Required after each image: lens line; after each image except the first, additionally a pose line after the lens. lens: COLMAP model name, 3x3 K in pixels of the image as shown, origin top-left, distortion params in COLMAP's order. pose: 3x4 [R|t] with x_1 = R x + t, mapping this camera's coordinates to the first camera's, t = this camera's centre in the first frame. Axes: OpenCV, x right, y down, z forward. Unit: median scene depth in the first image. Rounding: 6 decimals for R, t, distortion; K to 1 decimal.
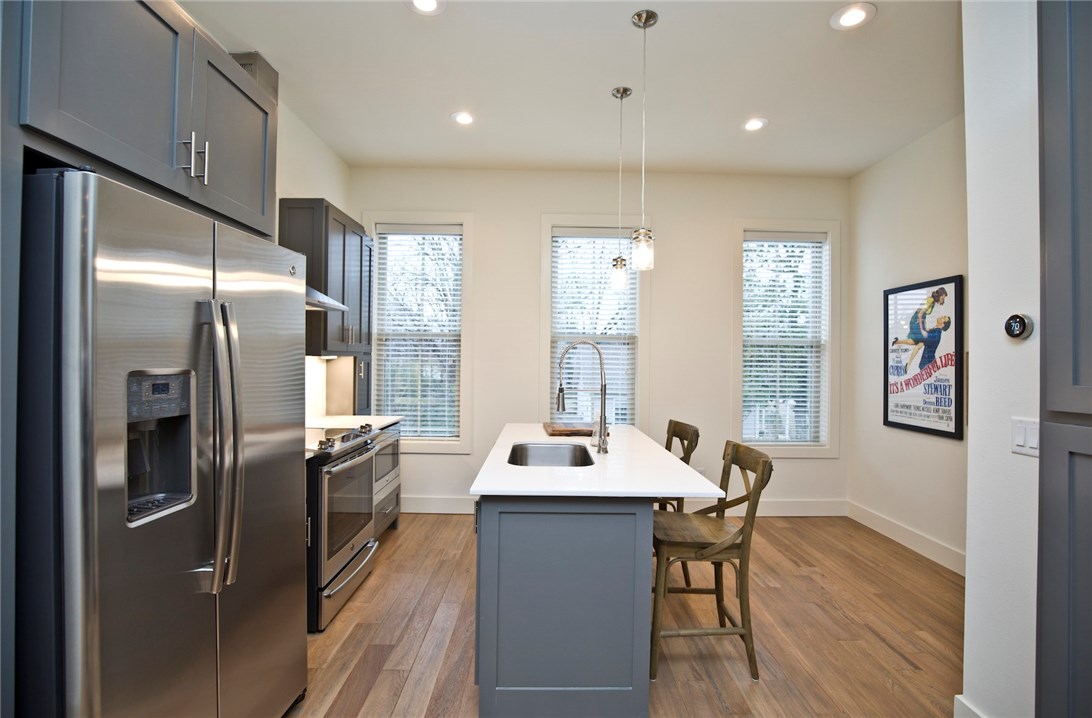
lens RADIAL K [[500.2, 0, 546.0], [0, 500.2, 359.0], [0, 0, 1]] dist [-0.030213, 0.009274]
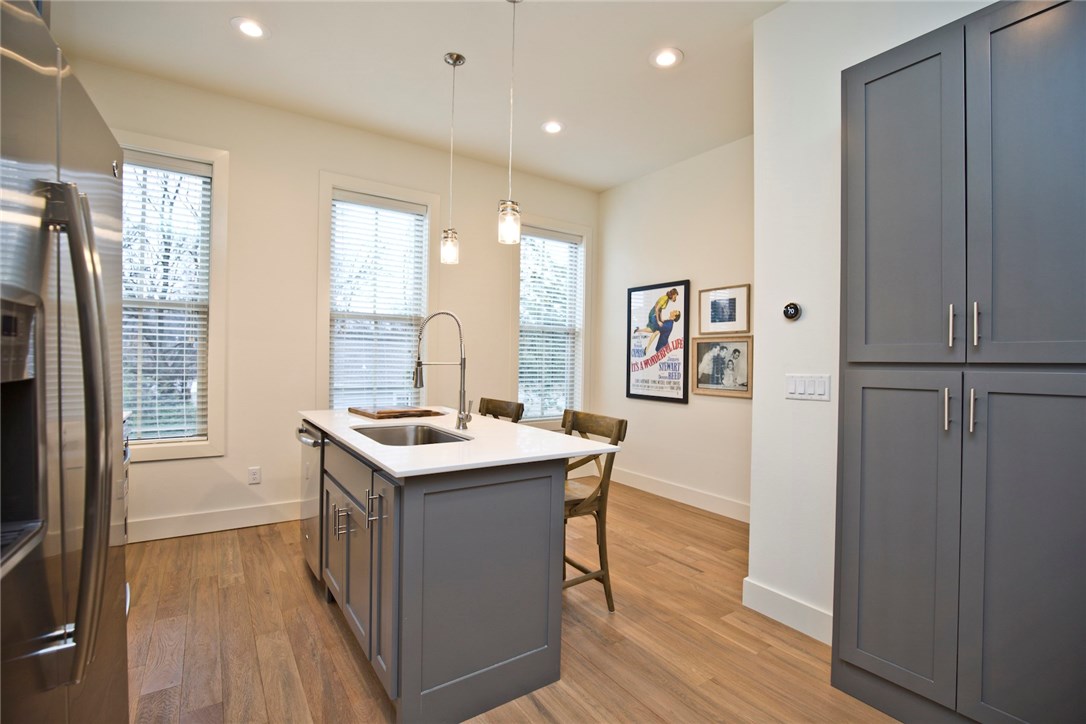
lens RADIAL K [[499.8, 0, 543.0], [0, 499.8, 362.0], [0, 0, 1]] dist [-0.022039, -0.000049]
pose [[0.834343, -0.001783, 0.551243, -0.207832], [-0.008844, 0.999823, 0.016621, 0.029718], [-0.551175, -0.018743, 0.834179, 0.079920]]
